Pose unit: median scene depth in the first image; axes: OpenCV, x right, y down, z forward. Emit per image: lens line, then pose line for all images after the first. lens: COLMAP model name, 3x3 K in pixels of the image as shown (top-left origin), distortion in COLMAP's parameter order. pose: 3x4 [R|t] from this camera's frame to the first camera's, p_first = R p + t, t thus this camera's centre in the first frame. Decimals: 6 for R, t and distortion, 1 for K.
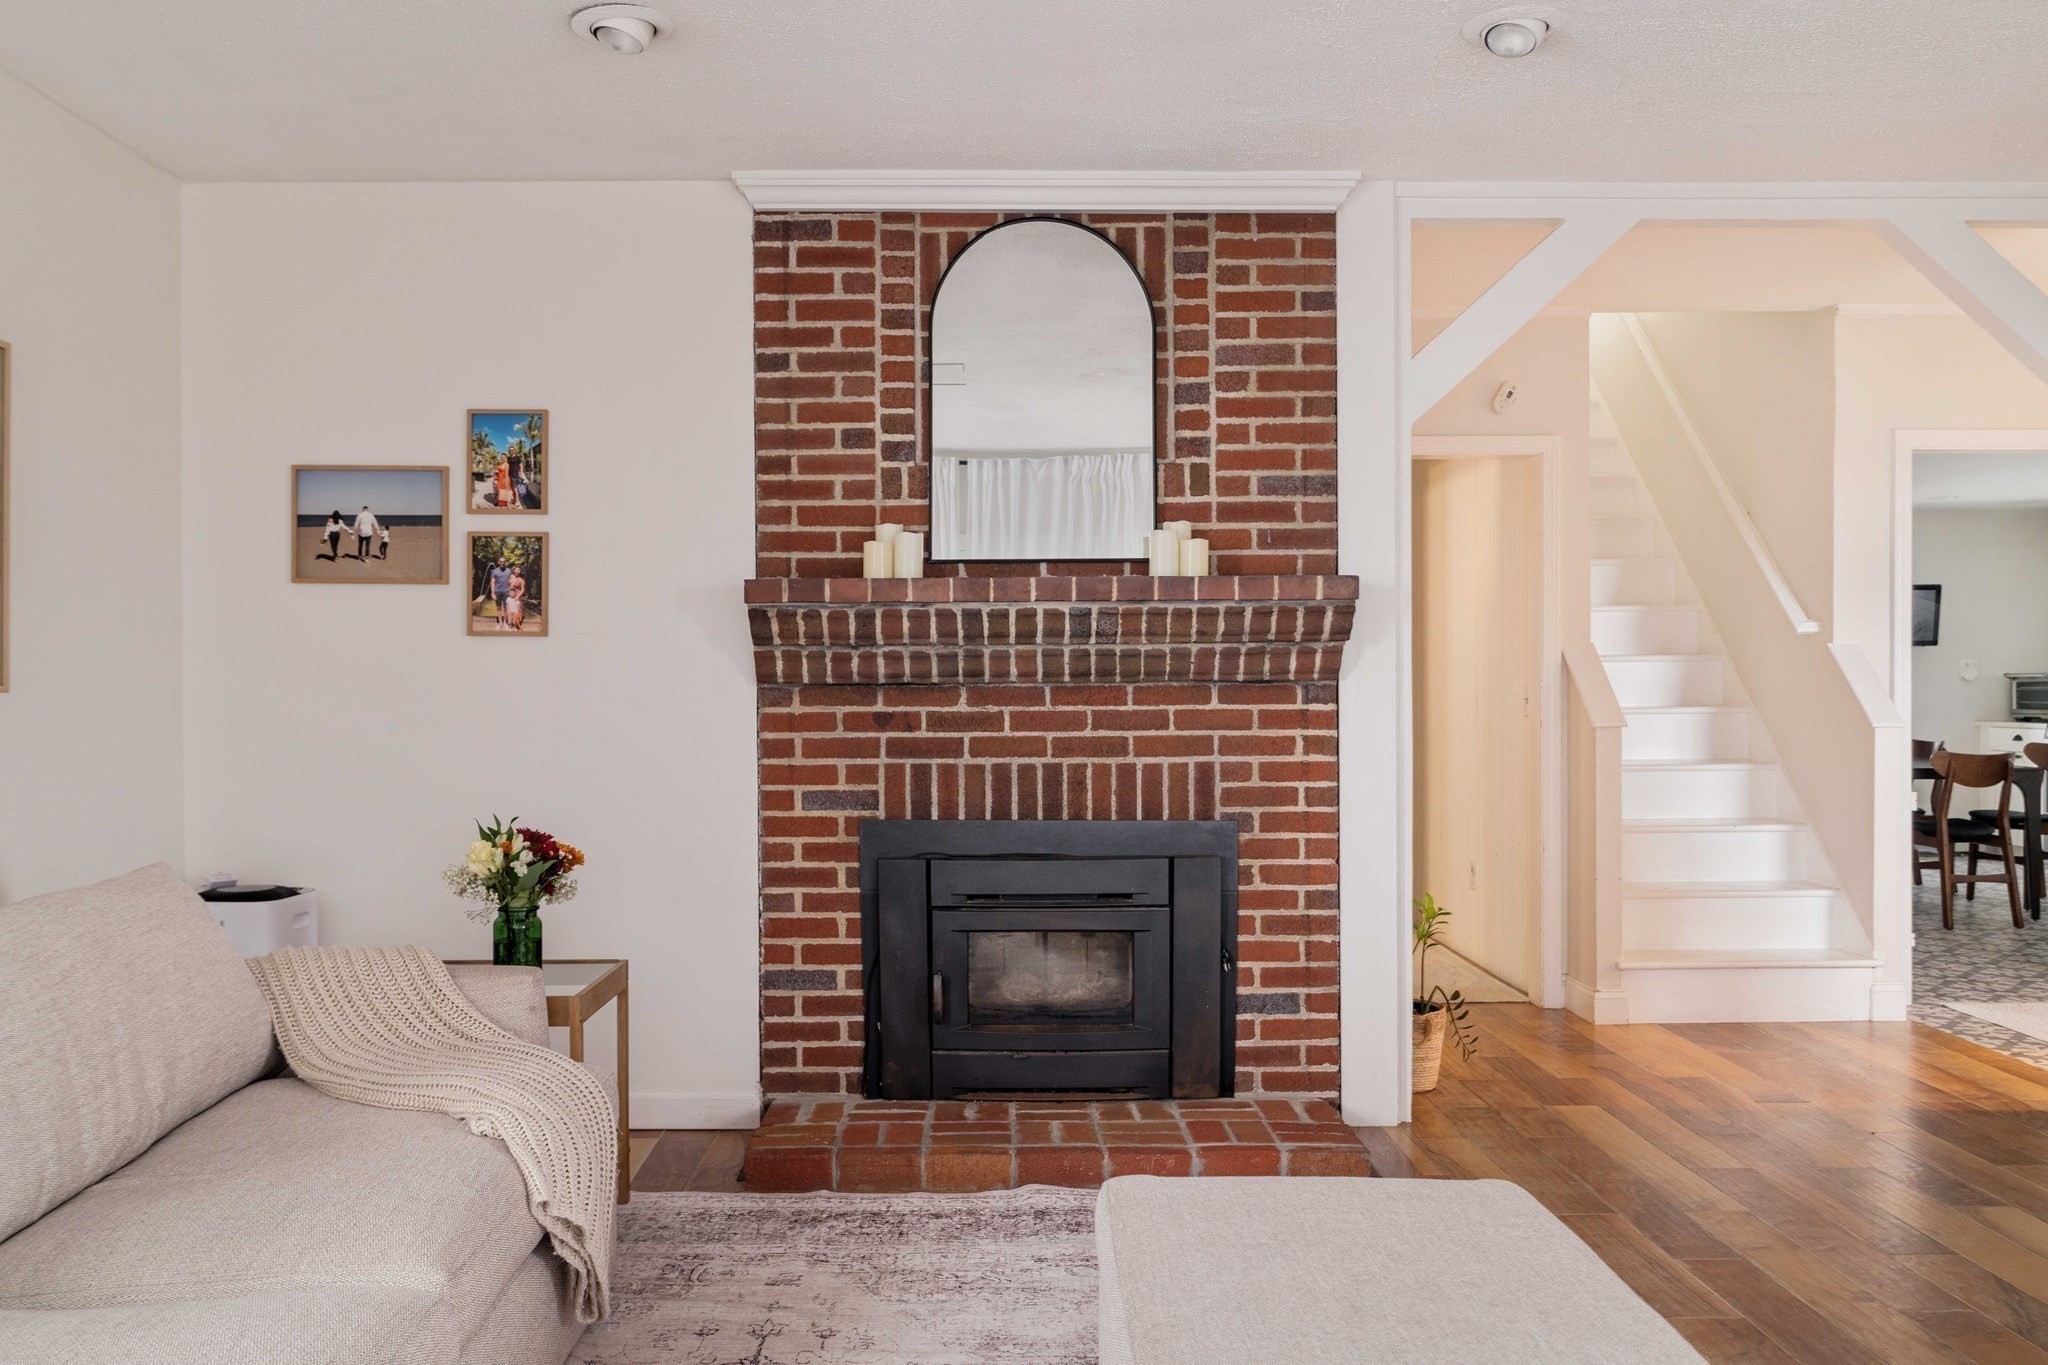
lens RADIAL K [[1577.9, 0, 943.1], [0, 1577.9, 715.8], [0, 0, 1]] dist [0.000890, -0.003386]
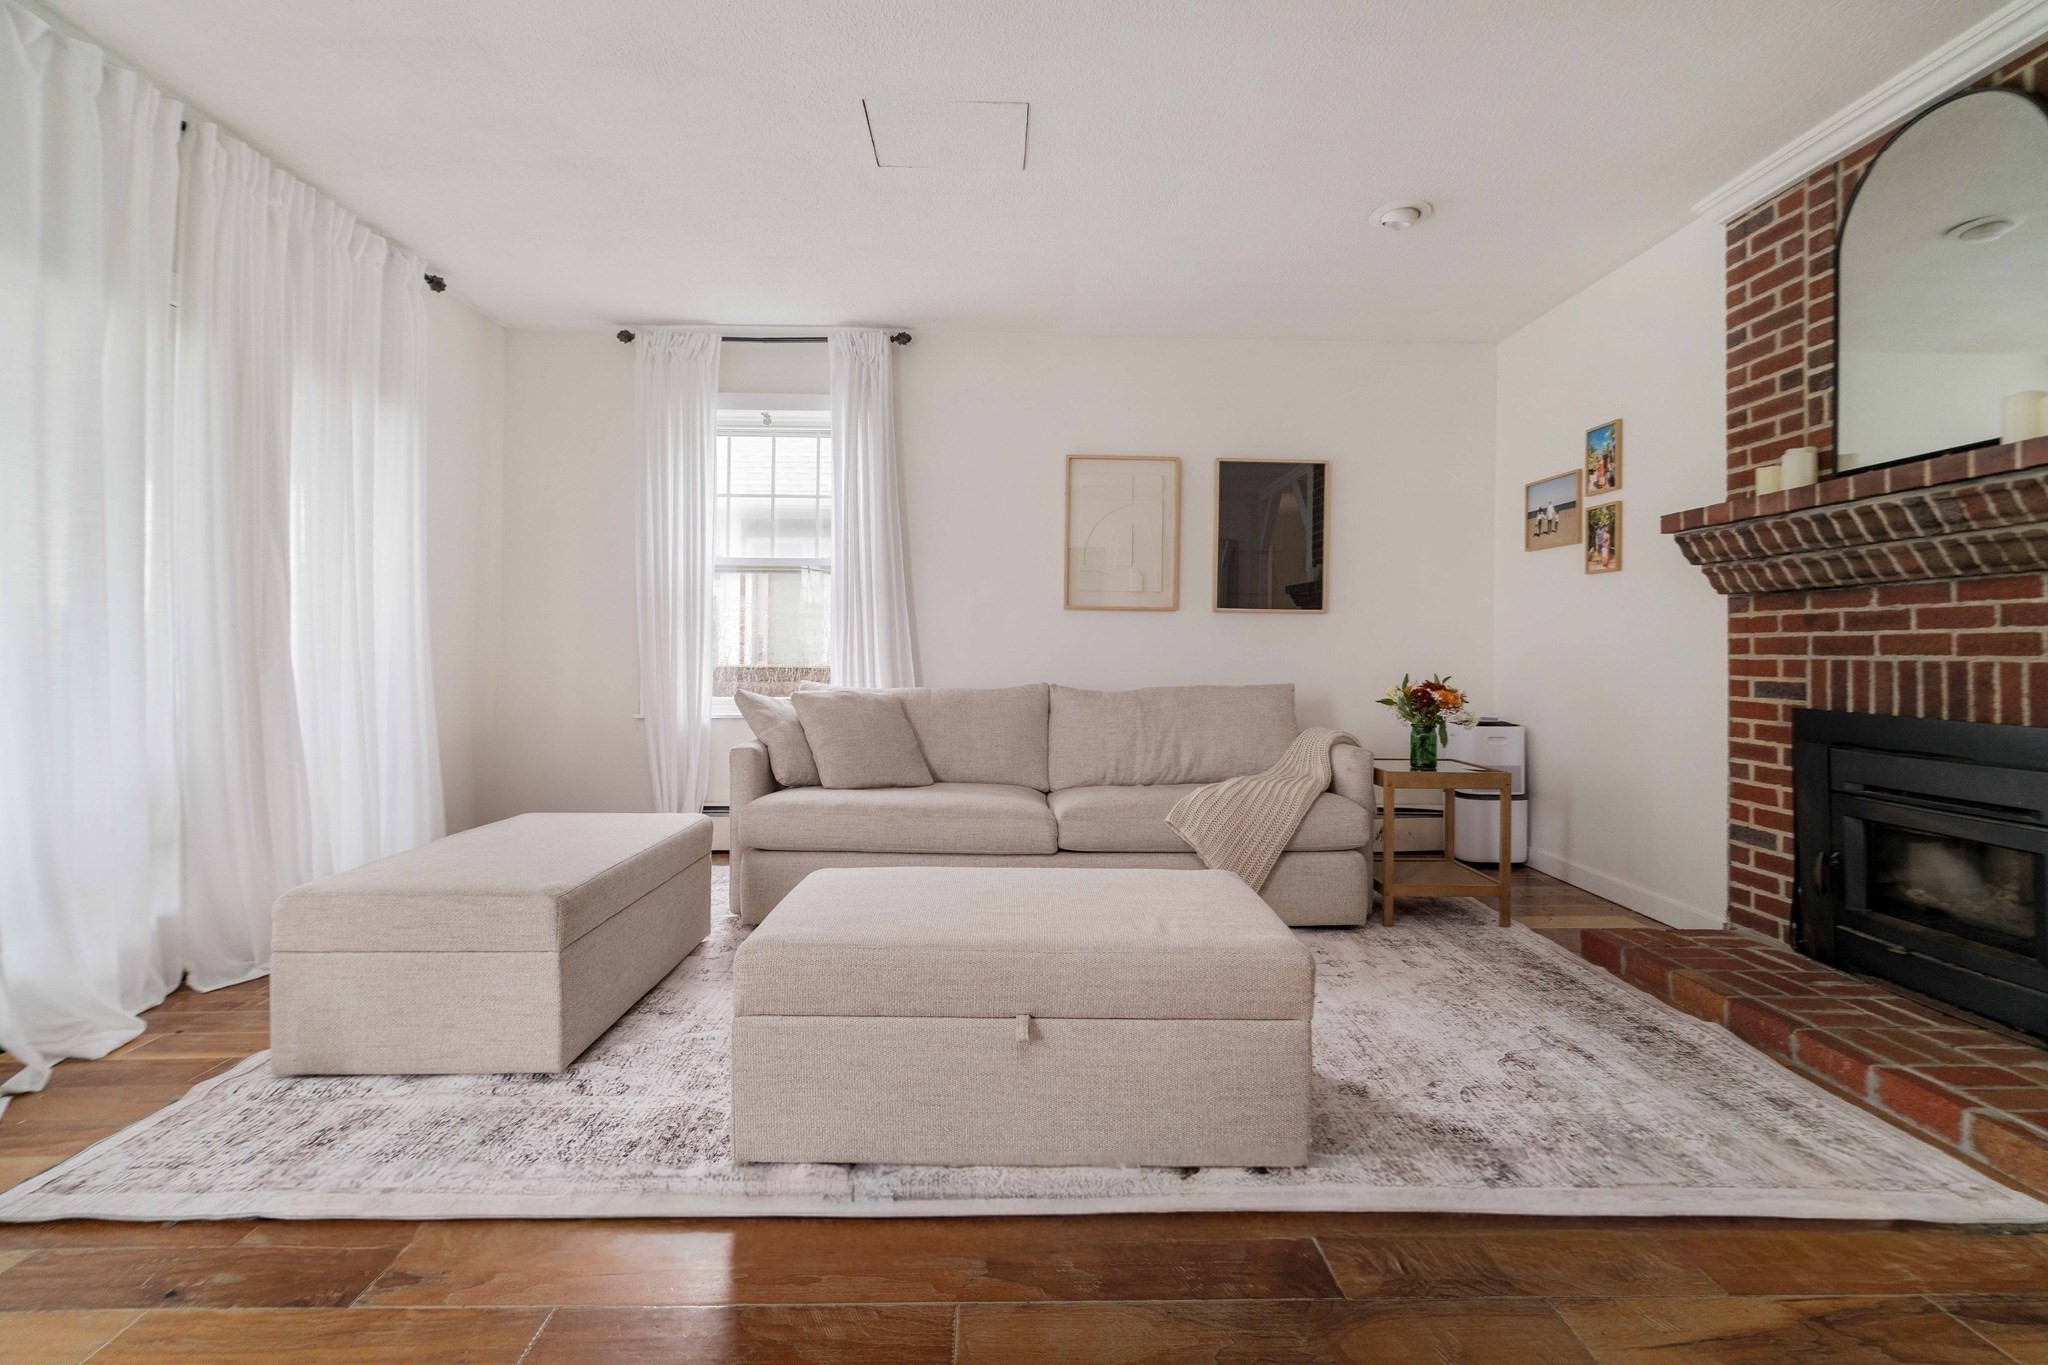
lens RADIAL K [[952.1, 0, 1027.6], [0, 952.1, 642.1], [0, 0, 1]] dist [-0.000685, -0.000346]
pose [[0.033736, -0.003993, -0.999423, 0.628196], [-0.017393, 0.999838, -0.004582, 0.030823], [0.999279, 0.017538, 0.033661, 0.416399]]
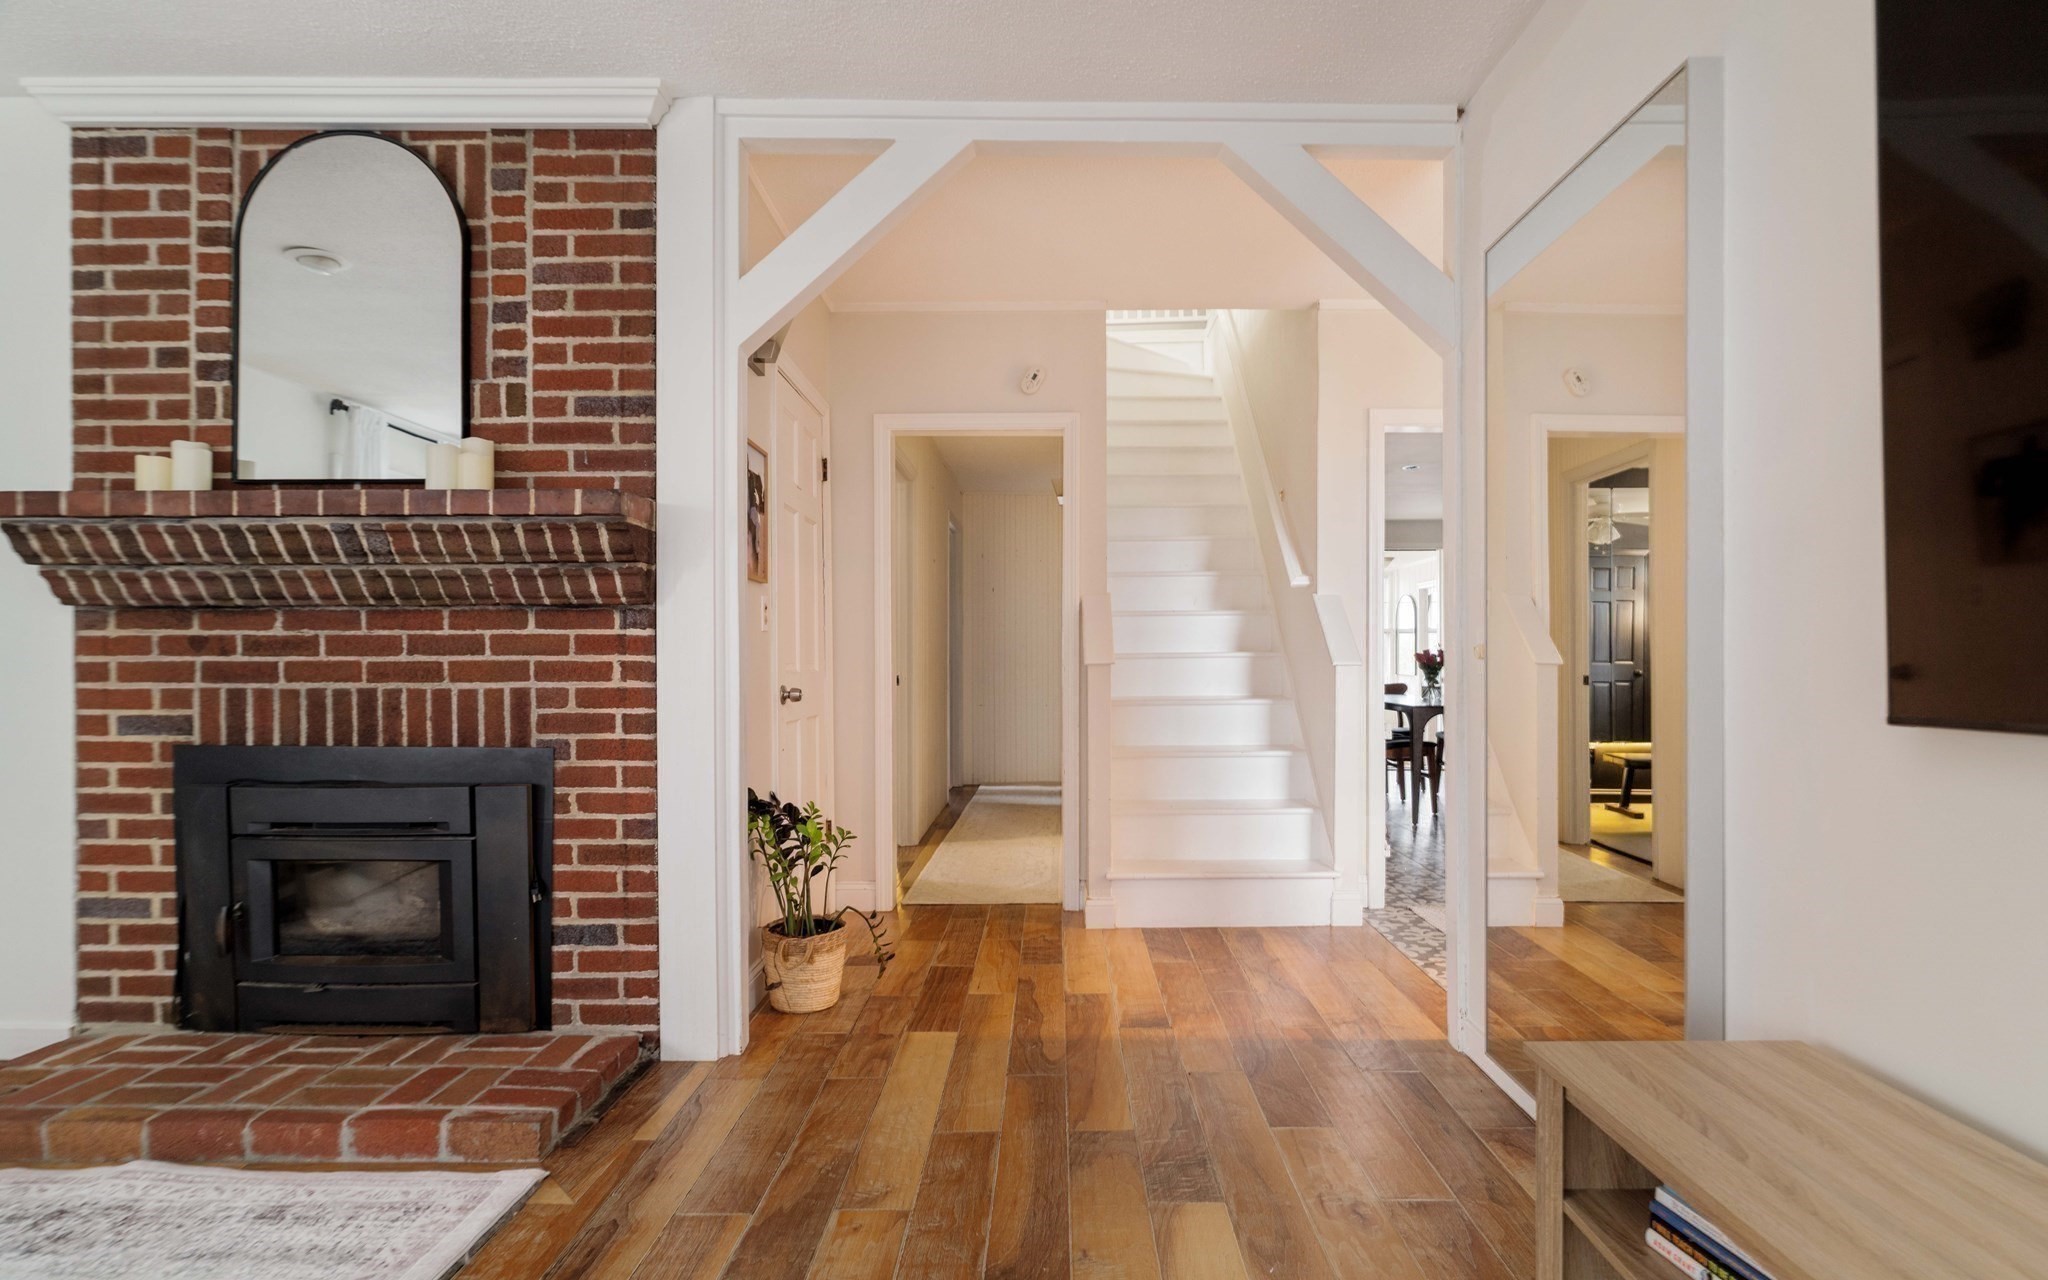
lens RADIAL K [[997.2, 0, 1048.8], [0, 997.2, 657.3], [0, 0, 1]] dist [-0.005932, 0.001984]
pose [[0.999984, 0.004506, 0.003342, 0.491130], [-0.004478, 0.999956, -0.008219, 0.013958], [-0.003379, 0.008204, 0.999961, 0.380371]]
